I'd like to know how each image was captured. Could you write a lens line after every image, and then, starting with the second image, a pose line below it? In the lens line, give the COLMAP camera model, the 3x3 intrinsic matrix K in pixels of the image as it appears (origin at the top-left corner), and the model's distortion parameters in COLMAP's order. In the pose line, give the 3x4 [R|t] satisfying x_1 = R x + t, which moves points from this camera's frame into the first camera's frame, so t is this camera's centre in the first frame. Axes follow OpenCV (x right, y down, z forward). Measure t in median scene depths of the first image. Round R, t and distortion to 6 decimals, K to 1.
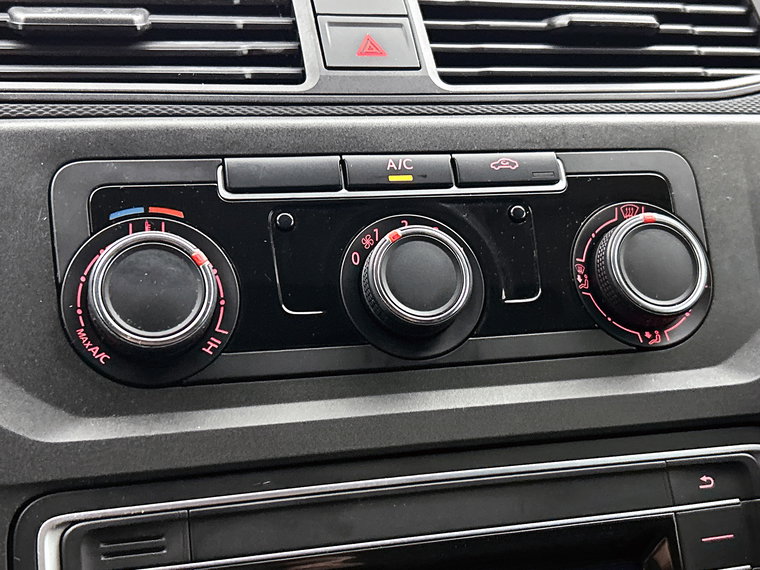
lens RADIAL K [[1042.7, 0, 381.6], [0, 1042.7, 282.3], [0, 0, 1]] dist [0.033499, 0.000000]
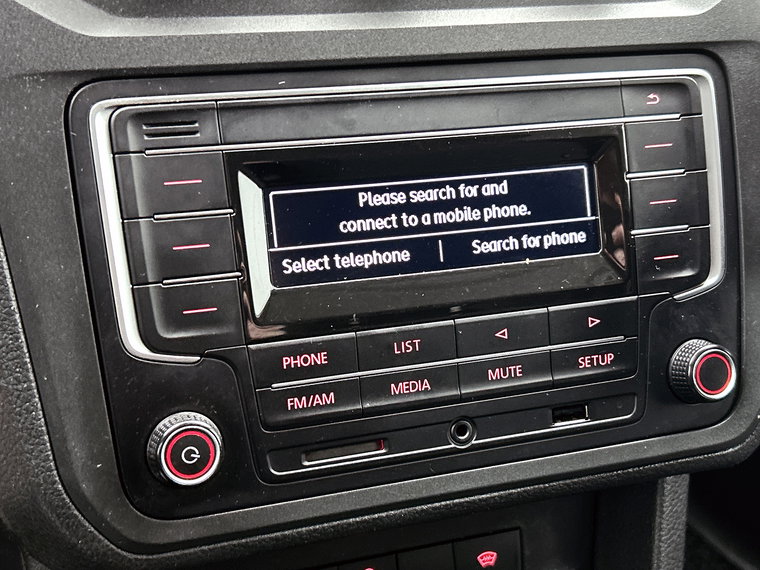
lens RADIAL K [[1042.7, 0, 382.7], [0, 1042.7, 284.6], [0, 0, 1]] dist [0.033499, 0.000000]
pose [[0.997946, 0.004656, 0.063888, -0.066998], [-0.020508, 0.968084, 0.249787, 0.110174], [-0.060686, -0.250584, 0.966191, -0.168149]]
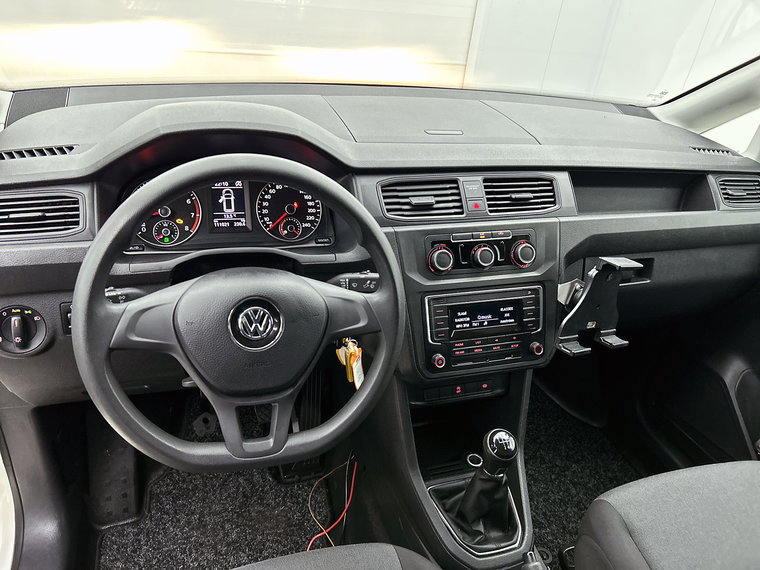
lens RADIAL K [[573.2, 0, 373.1], [0, 573.2, 279.7], [0, 0, 1]] dist [0.031593, -0.025551]
pose [[0.997246, 0.047374, 0.057062, -0.739931], [-0.062403, 0.951764, 0.300418, -0.783342], [-0.040078, -0.303151, 0.952099, -1.974393]]
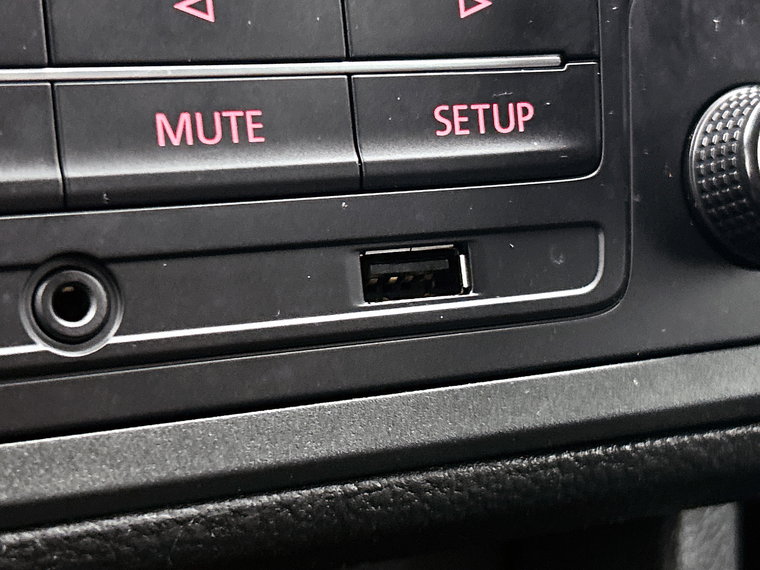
lens RADIAL K [[1606.4, 0, 376.7], [0, 1606.4, 282.1], [0, 0, 1]] dist [0.118151, 0.000000]
pose [[0.979762, -0.004699, 0.200111, 0.086170], [-0.018890, 0.993092, 0.115807, 0.479228], [-0.199273, -0.117243, 0.972905, 0.339386]]
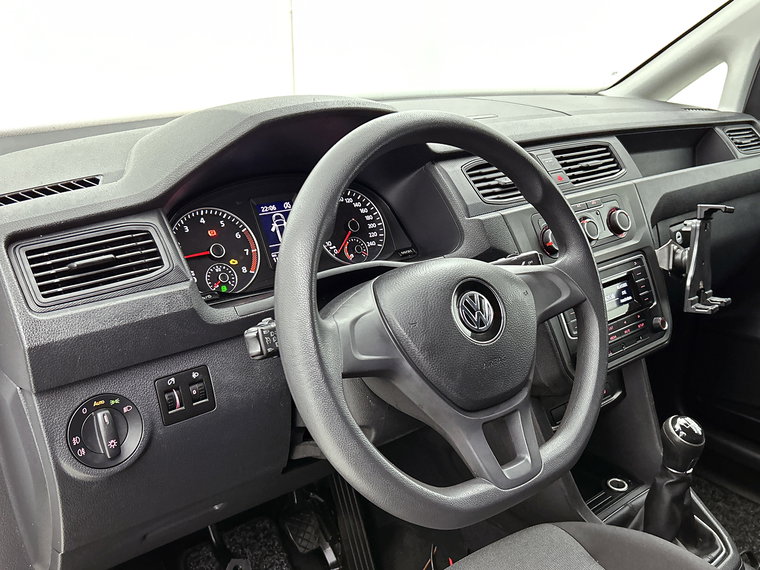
lens RADIAL K [[707.2, 0, 376.3], [0, 707.2, 289.9], [0, 0, 1]] dist [0.025421, 0.000000]
pose [[0.924077, -0.158587, 0.347753, -2.097179], [0.113568, 0.982691, 0.146357, -0.329085], [-0.364944, -0.095752, 0.926092, -1.748395]]
